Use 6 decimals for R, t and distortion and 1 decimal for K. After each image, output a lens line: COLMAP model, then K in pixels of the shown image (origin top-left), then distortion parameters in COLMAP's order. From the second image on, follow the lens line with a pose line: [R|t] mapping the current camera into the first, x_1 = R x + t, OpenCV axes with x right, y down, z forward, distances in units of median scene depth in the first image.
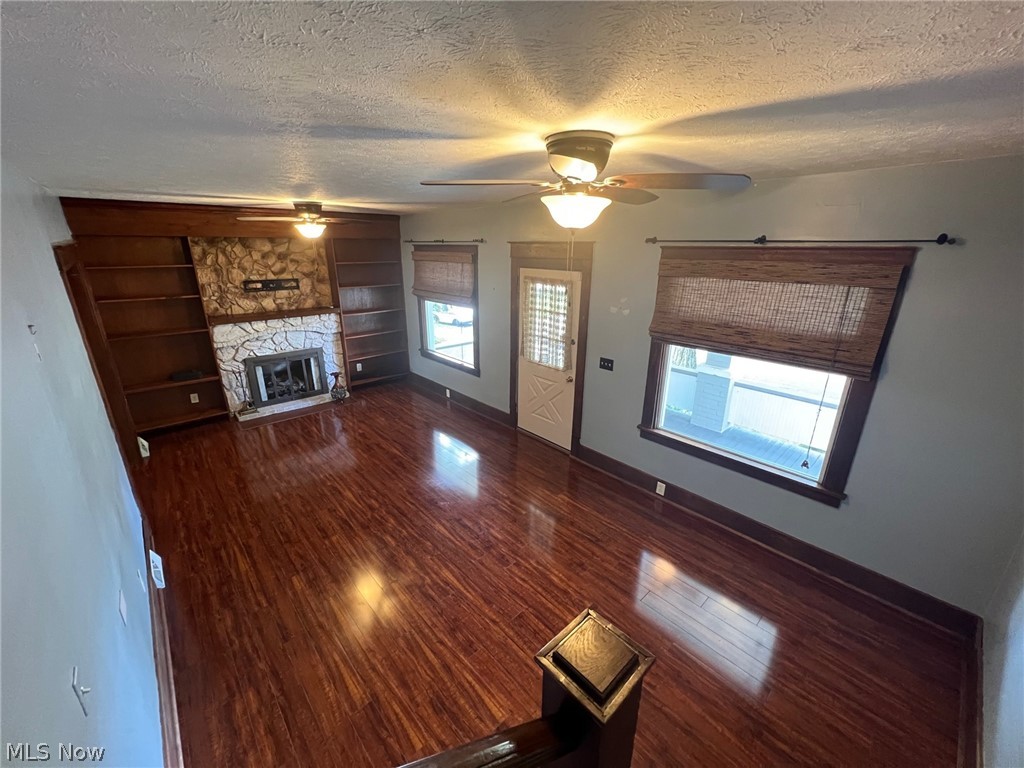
lens RADIAL K [[411.1, 0, 511.6], [0, 411.1, 385.2], [0, 0, 1]] dist [0.000738, 0.000764]
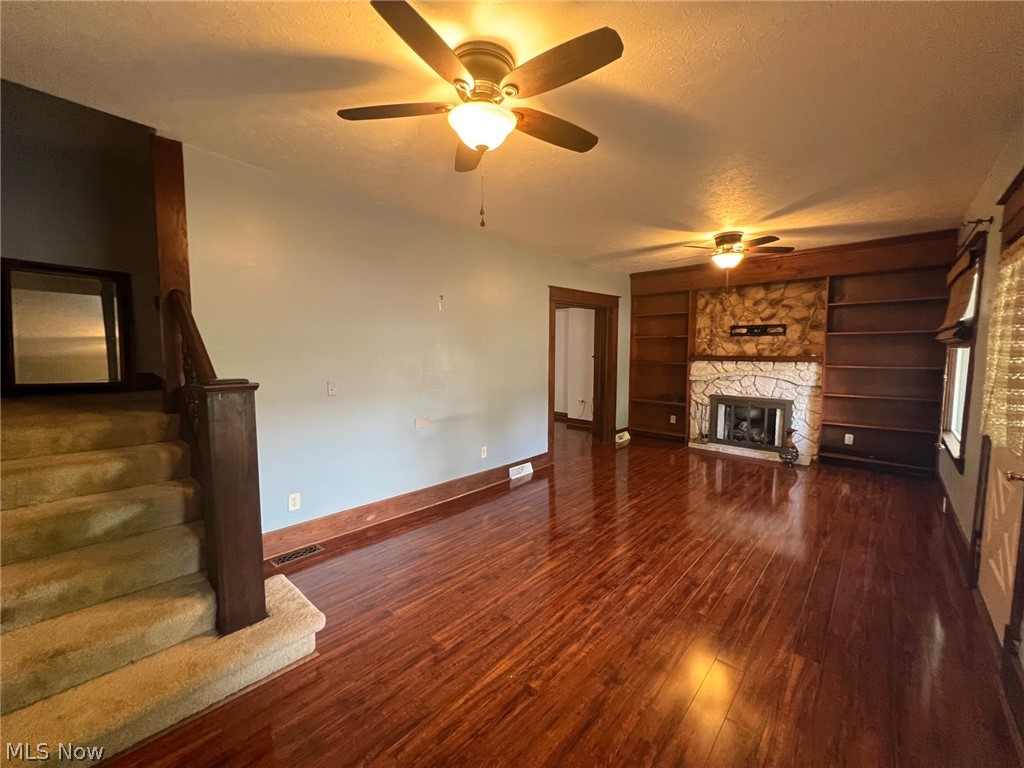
lens RADIAL K [[411.4, 0, 511.9], [0, 411.4, 383.1], [0, 0, 1]] dist [0.000241, 0.000000]
pose [[0.087854, 0.072675, -0.993479, 0.390855], [-0.322425, 0.945721, 0.040669, 0.033982], [0.942509, 0.316749, 0.106518, 0.368226]]
